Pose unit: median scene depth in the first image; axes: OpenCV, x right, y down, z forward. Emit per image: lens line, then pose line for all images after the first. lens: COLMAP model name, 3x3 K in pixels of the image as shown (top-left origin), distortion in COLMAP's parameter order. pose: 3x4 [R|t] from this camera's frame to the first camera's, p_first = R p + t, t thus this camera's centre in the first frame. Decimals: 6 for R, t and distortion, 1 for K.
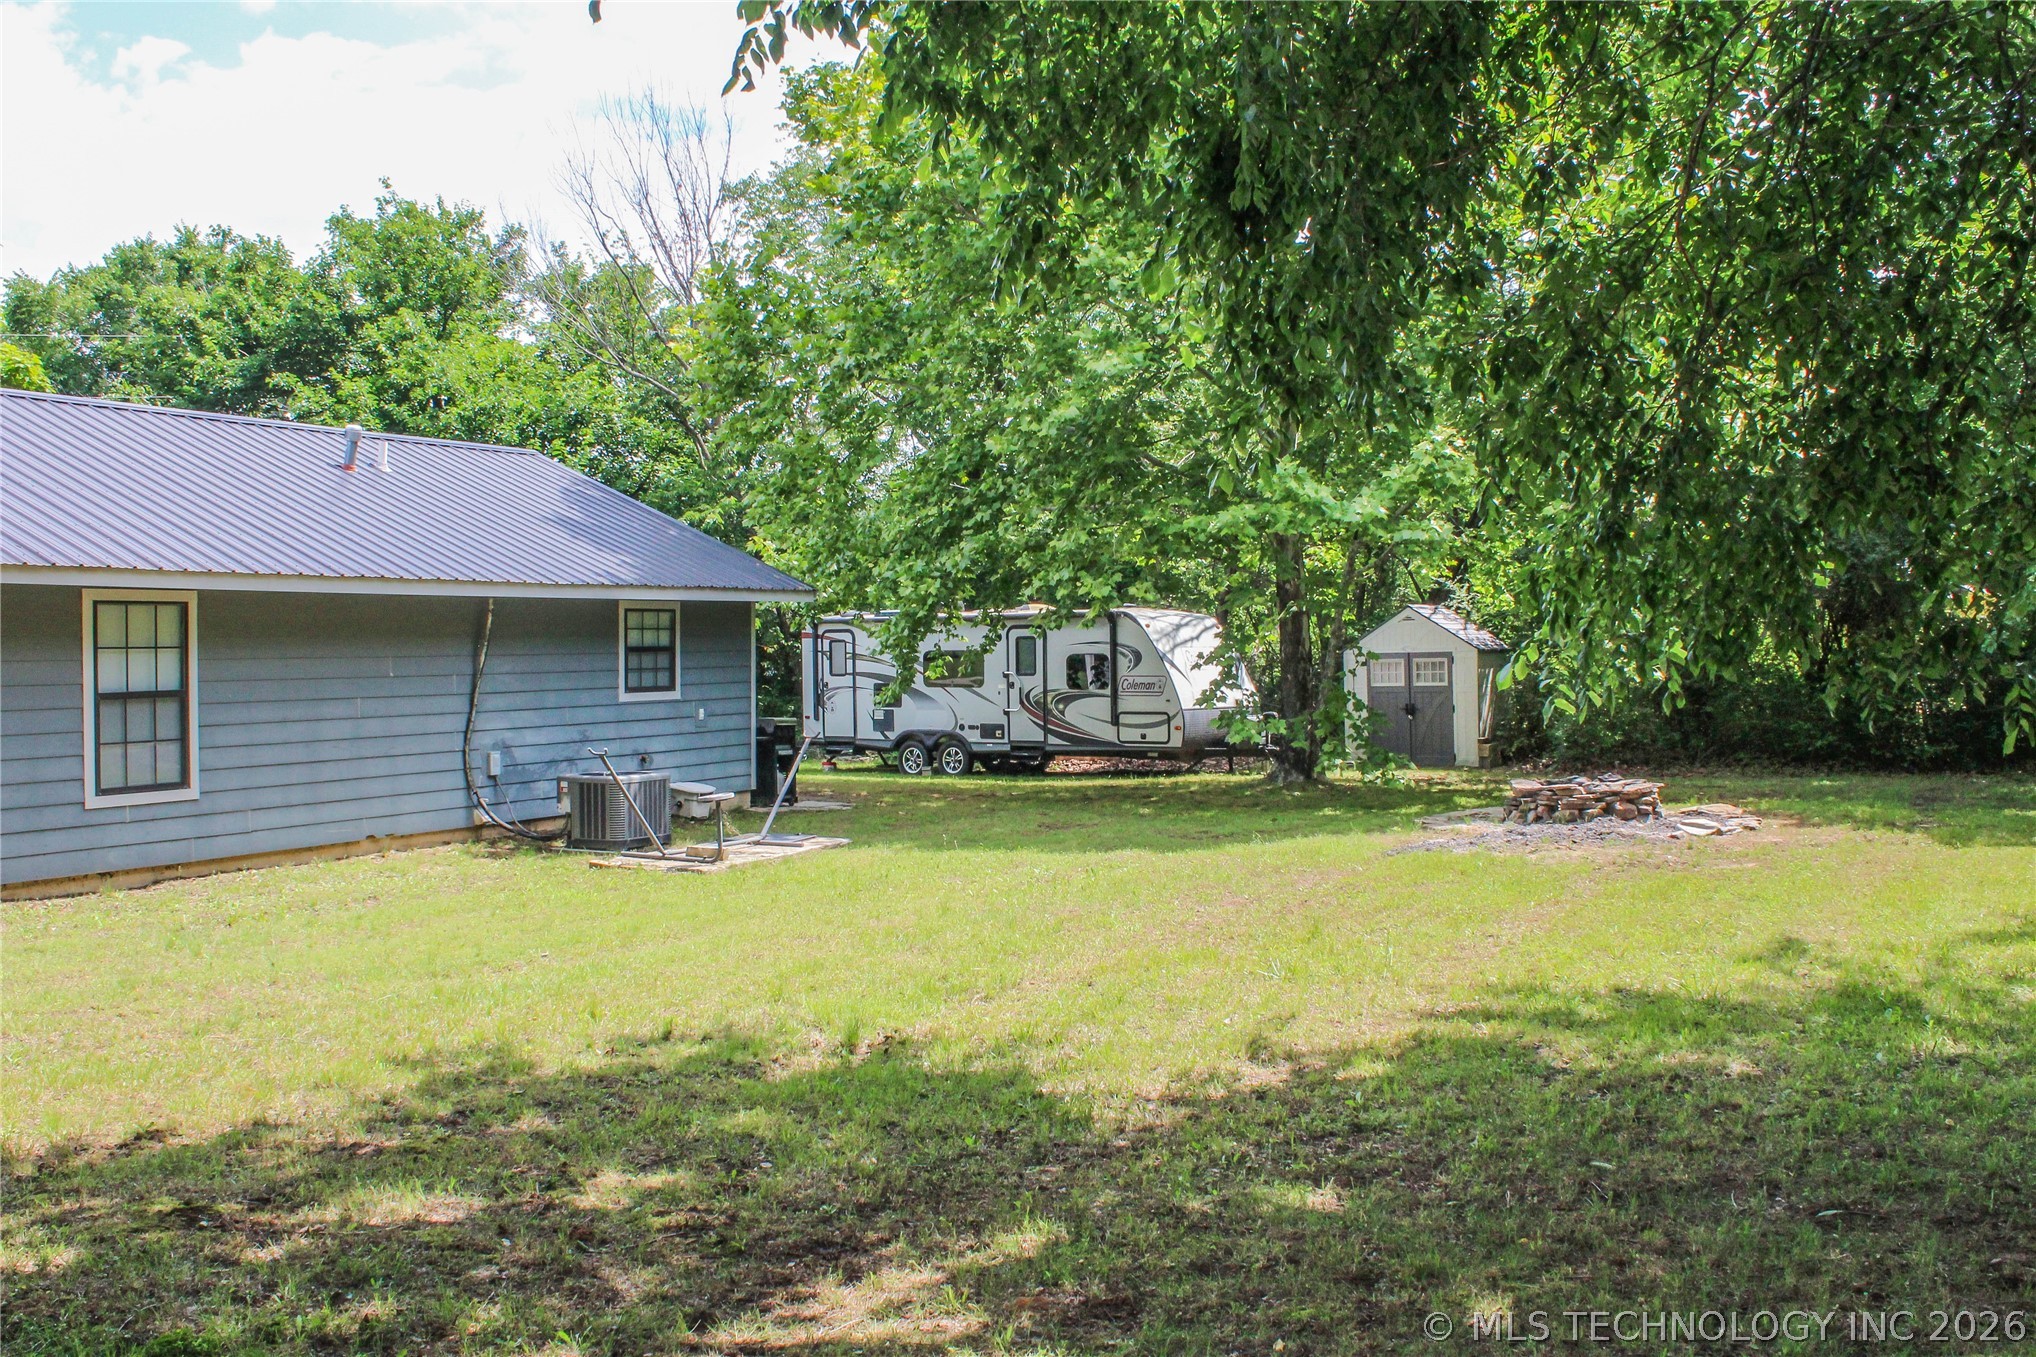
lens RADIAL K [[1864.7, 0, 1025.2], [0, 1864.7, 696.1], [0, 0, 1]] dist [-0.100548, 0.000000]
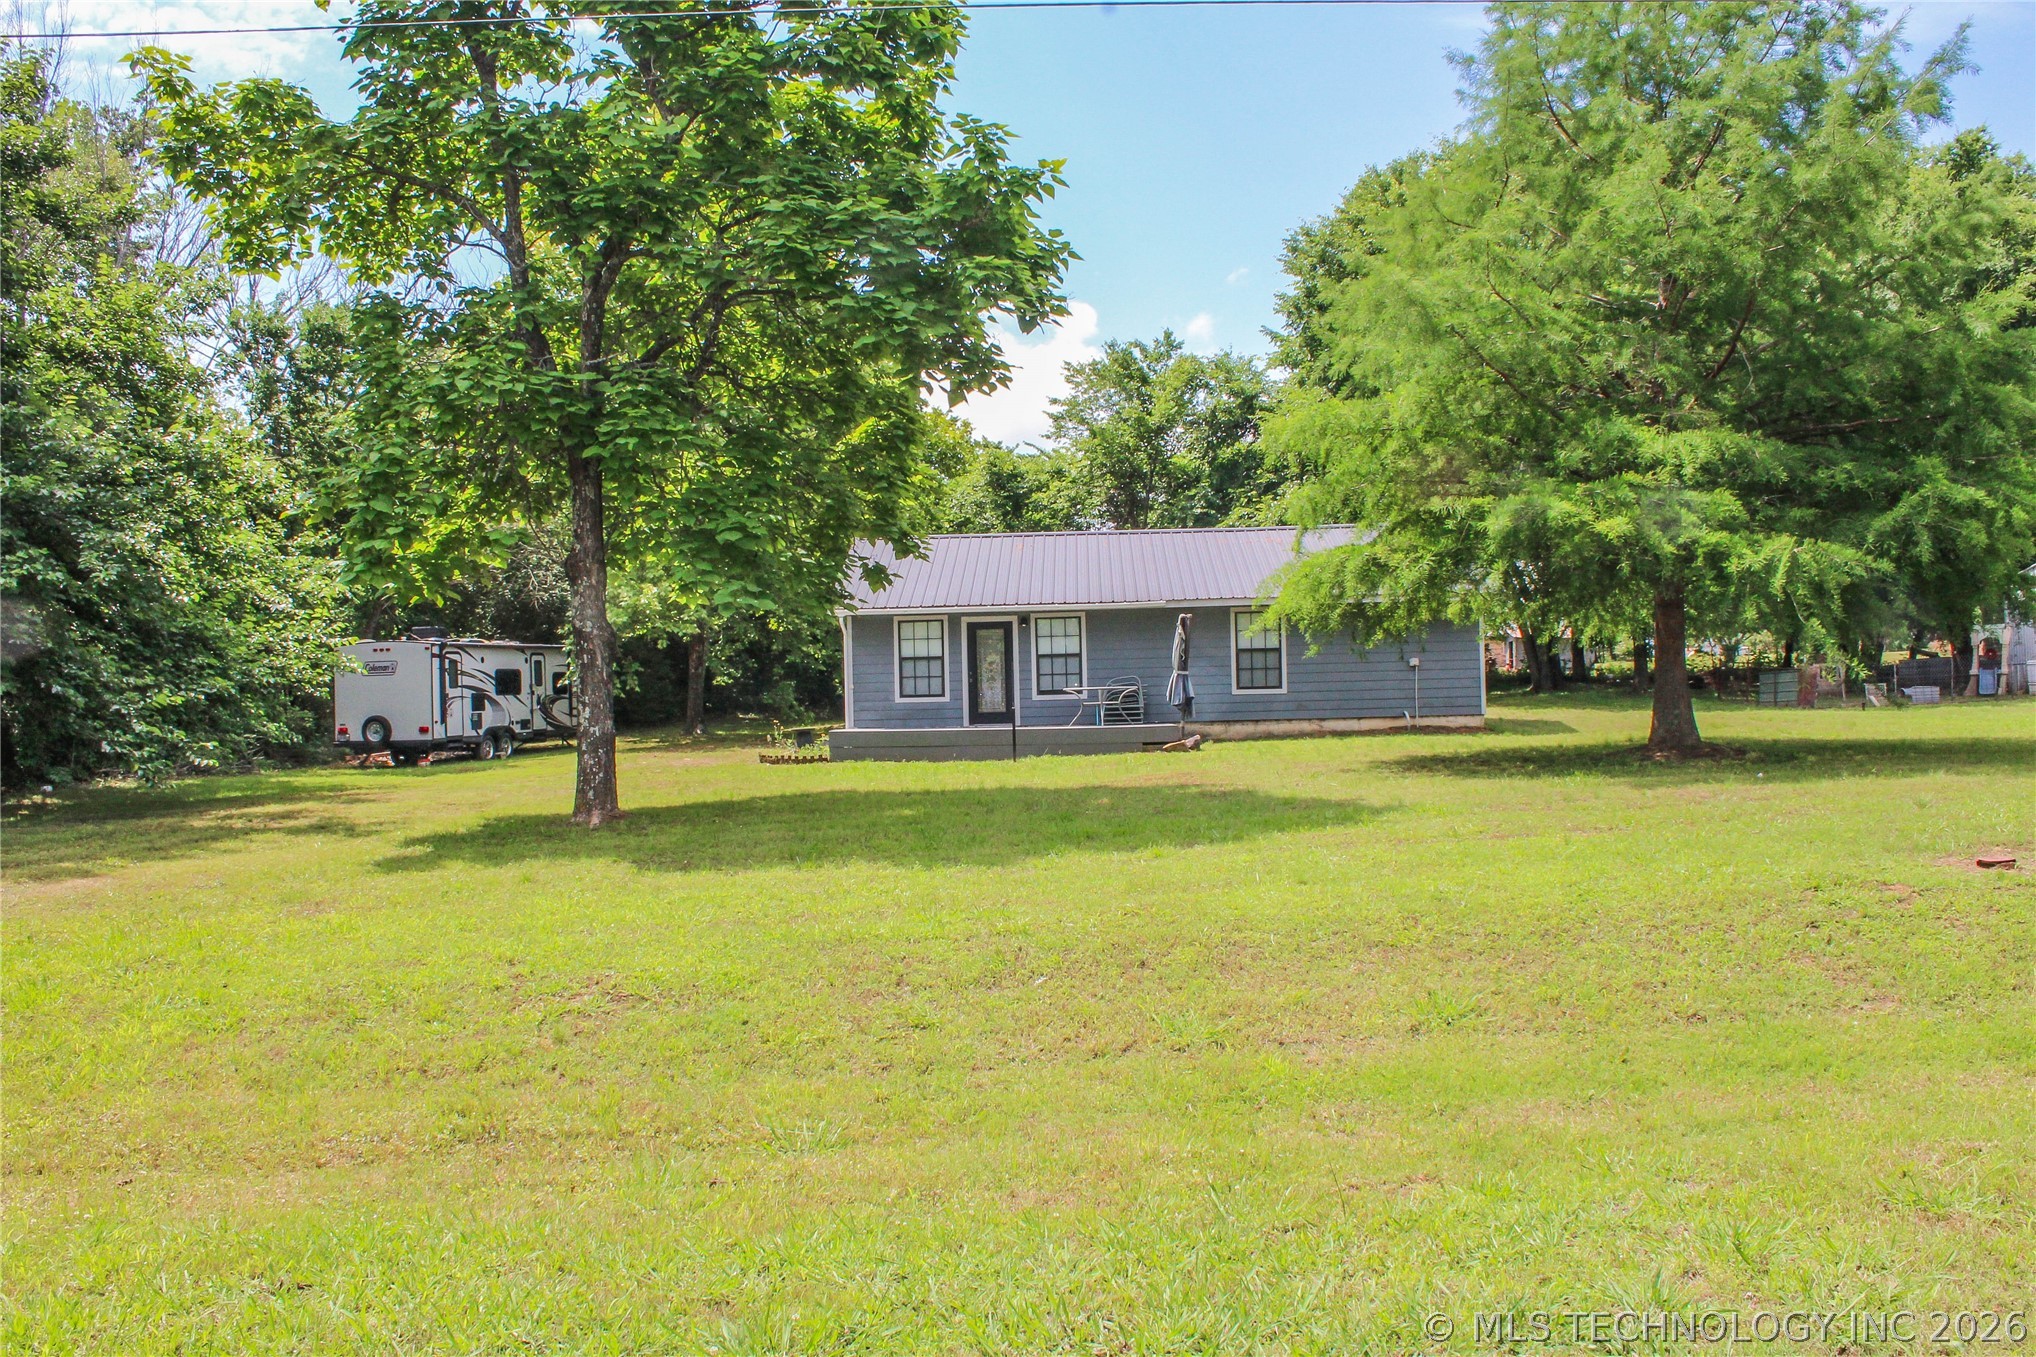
lens RADIAL K [[1694.8, 0, 986.9], [0, 1694.8, 684.3], [0, 0, 1]] dist [-0.135839, 0.052185]
pose [[-0.387748, 0.017350, 0.921602, -1.451937], [0.053798, 0.998544, 0.003836, 0.001917], [-0.920194, 0.051068, -0.388117, 1.238569]]
